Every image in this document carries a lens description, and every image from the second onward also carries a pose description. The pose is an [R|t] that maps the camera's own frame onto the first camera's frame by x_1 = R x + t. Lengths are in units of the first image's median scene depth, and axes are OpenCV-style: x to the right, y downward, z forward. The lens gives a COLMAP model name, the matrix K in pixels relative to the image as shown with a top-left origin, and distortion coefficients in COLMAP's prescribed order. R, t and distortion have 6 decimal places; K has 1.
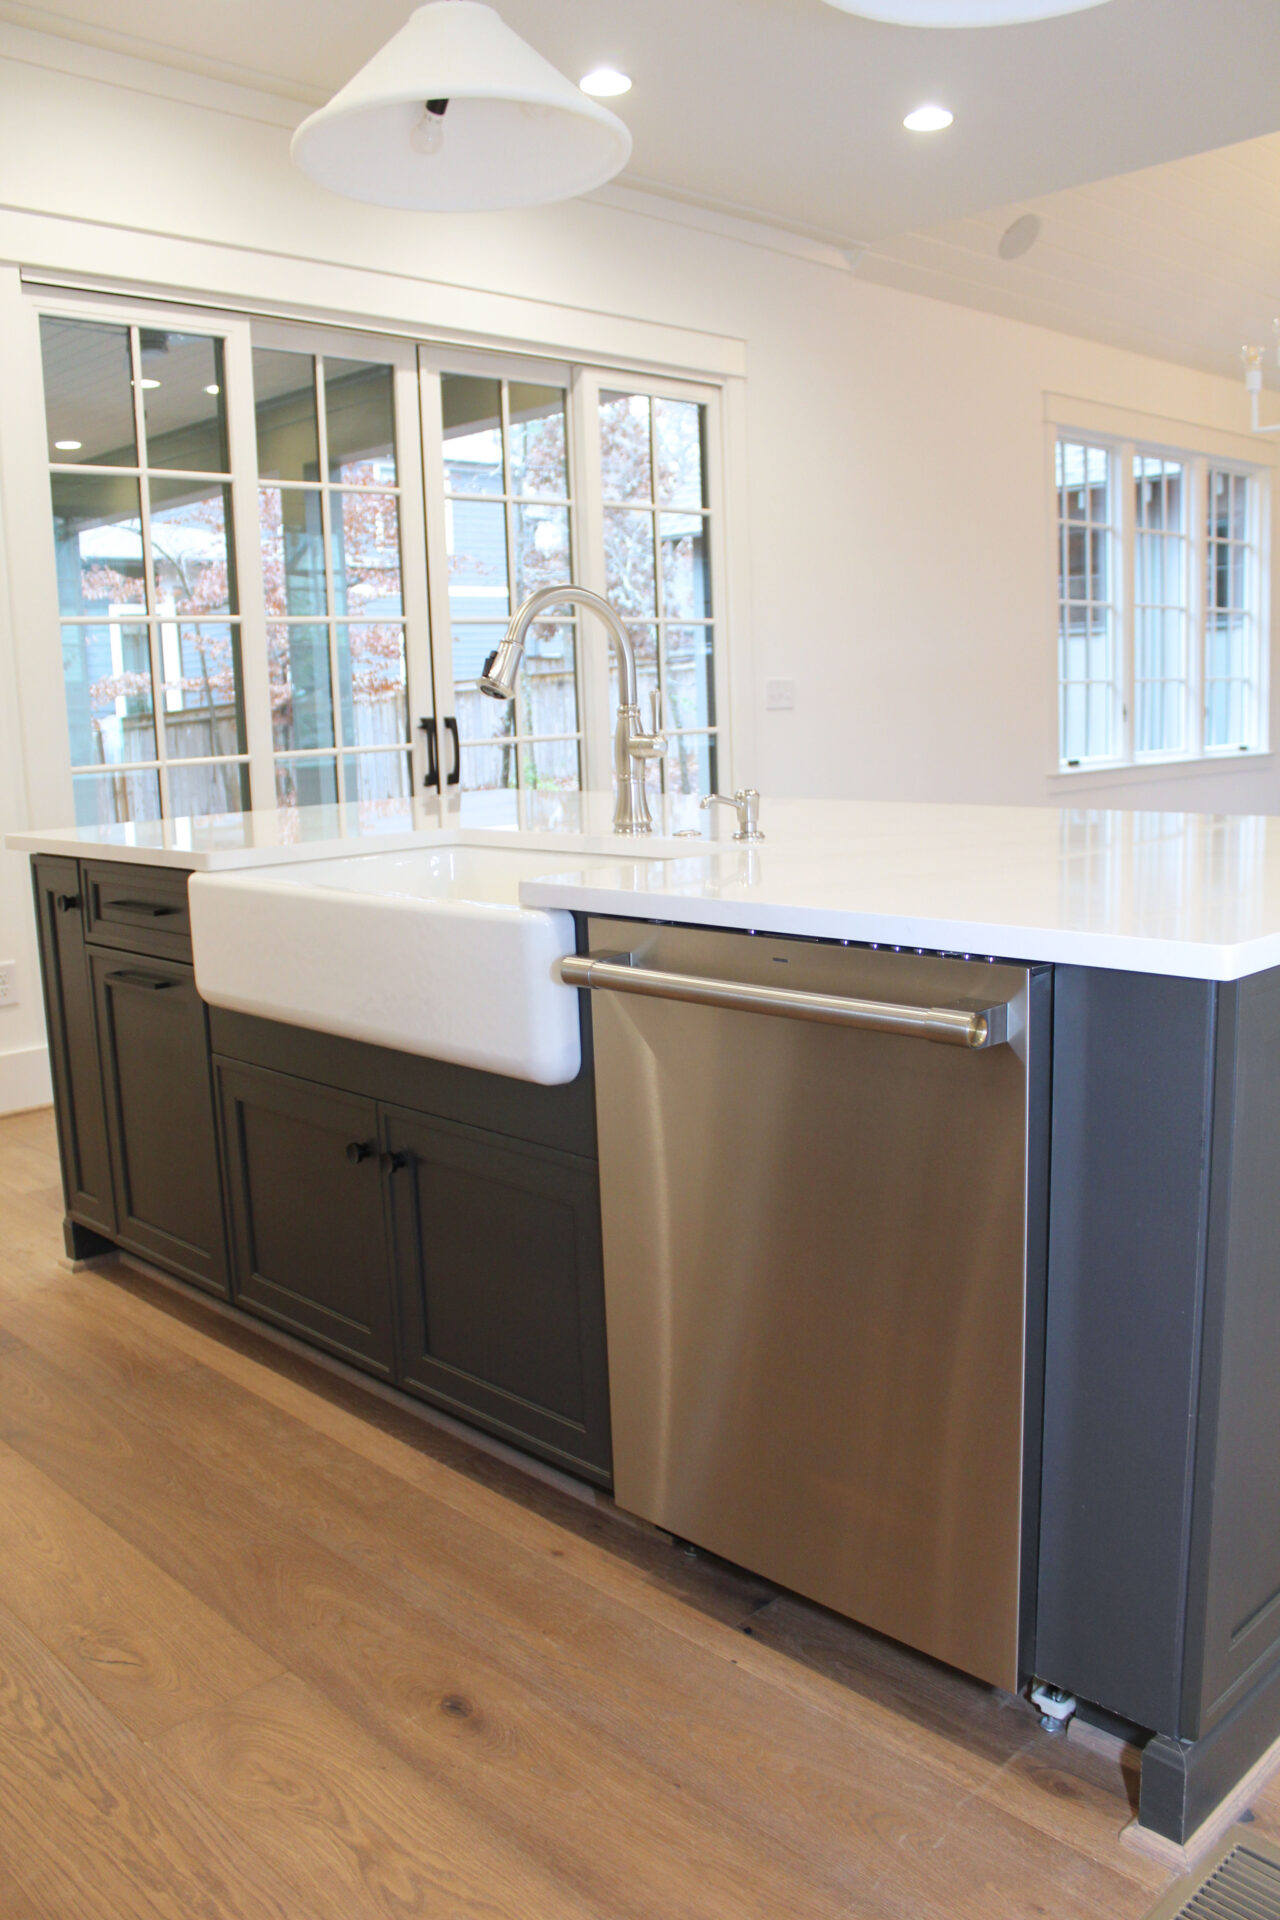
lens RADIAL K [[1602.9, 0, 648.7], [0, 1602.9, 972.0], [0, 0, 1]] dist [-0.155761, 0.131975]
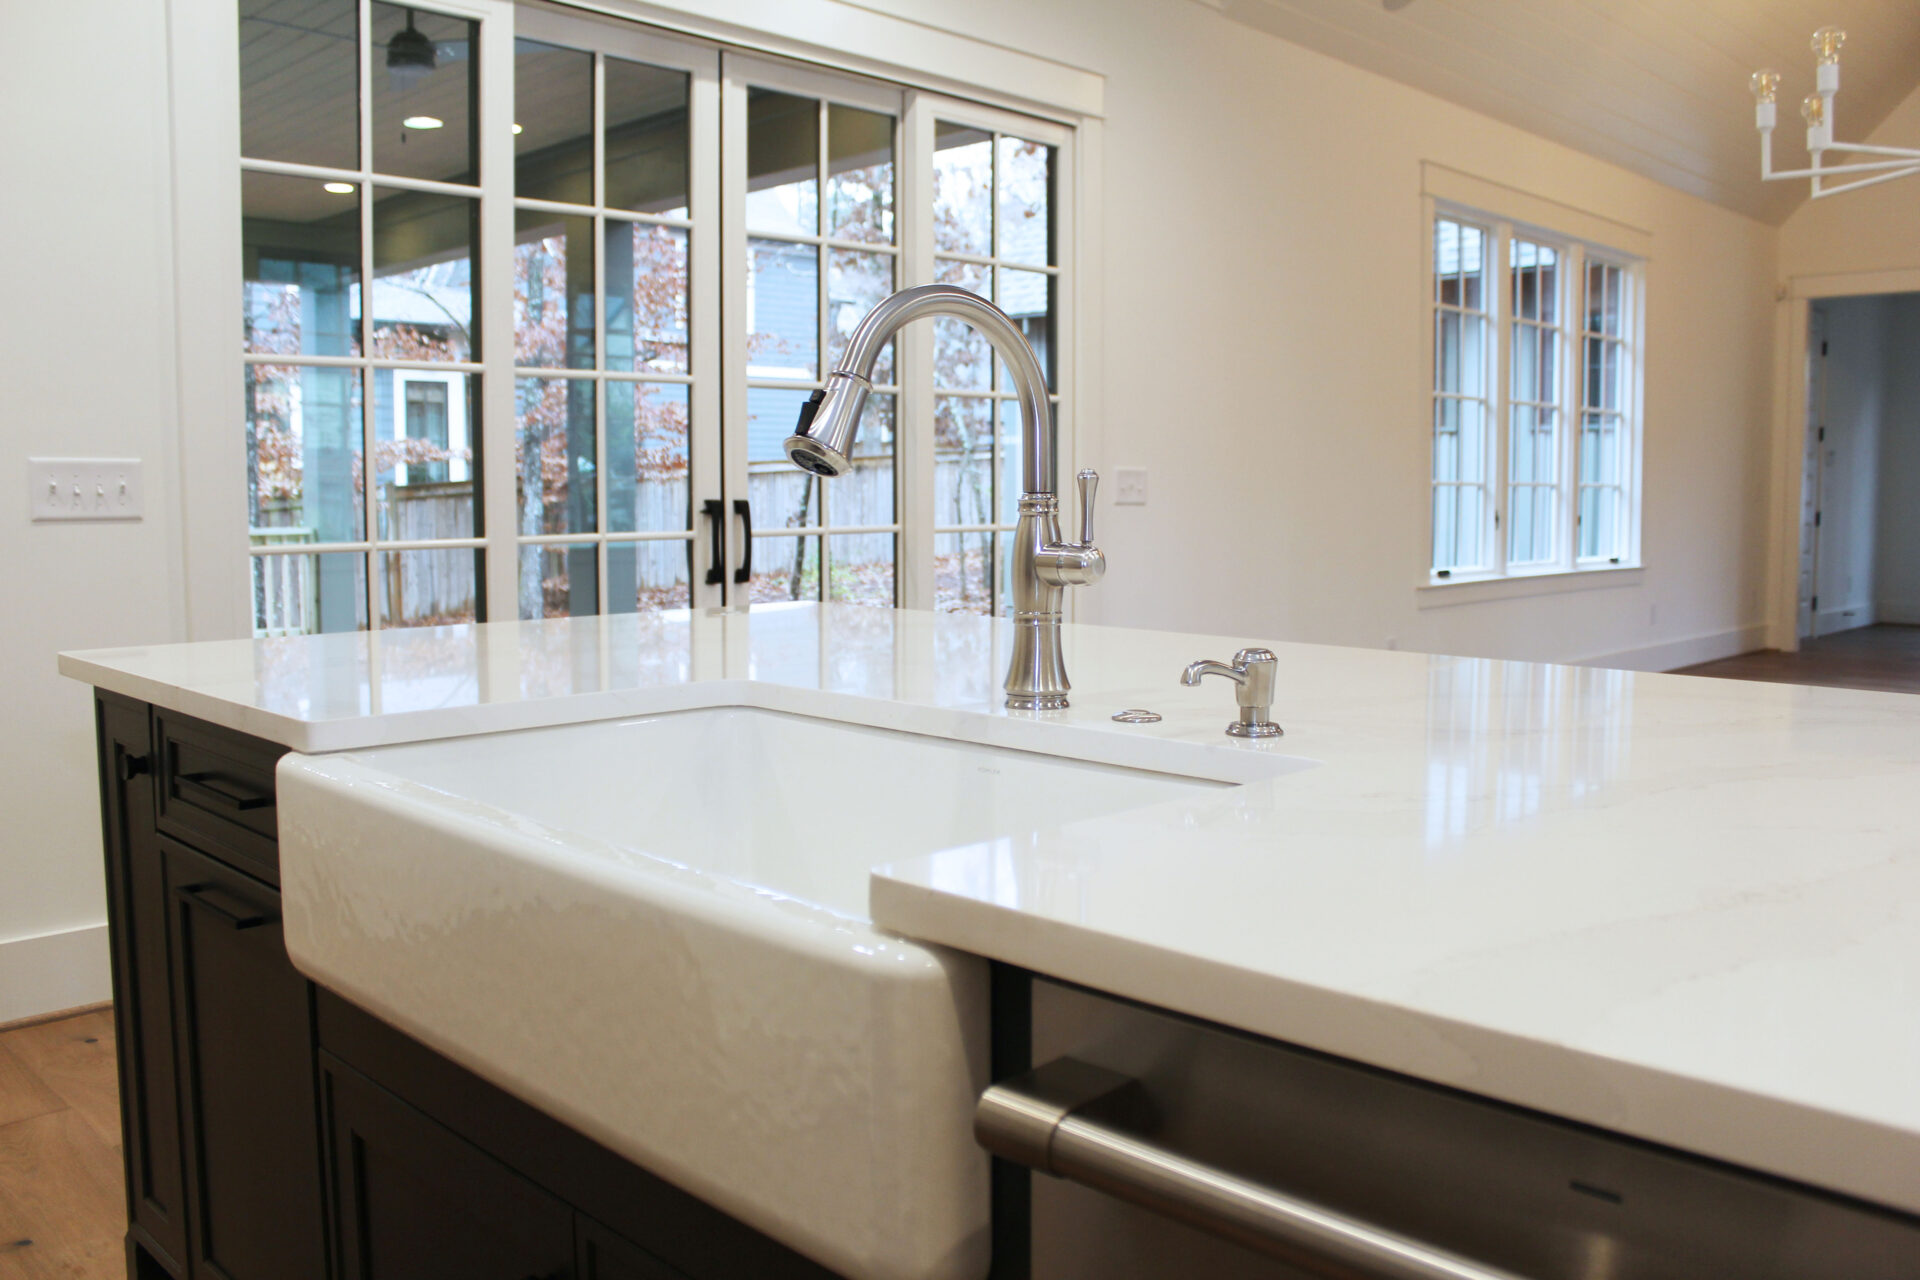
lens RADIAL K [[1602.9, 0, 999.1], [0, 1602.9, 637.1], [0, 0, 1]] dist [-0.155761, 0.131975]
pose [[0.998767, 0.031576, 0.038311, -0.019488], [-0.028541, 0.996598, -0.077320, -0.027019], [-0.040622, 0.076131, 0.996270, 0.164203]]
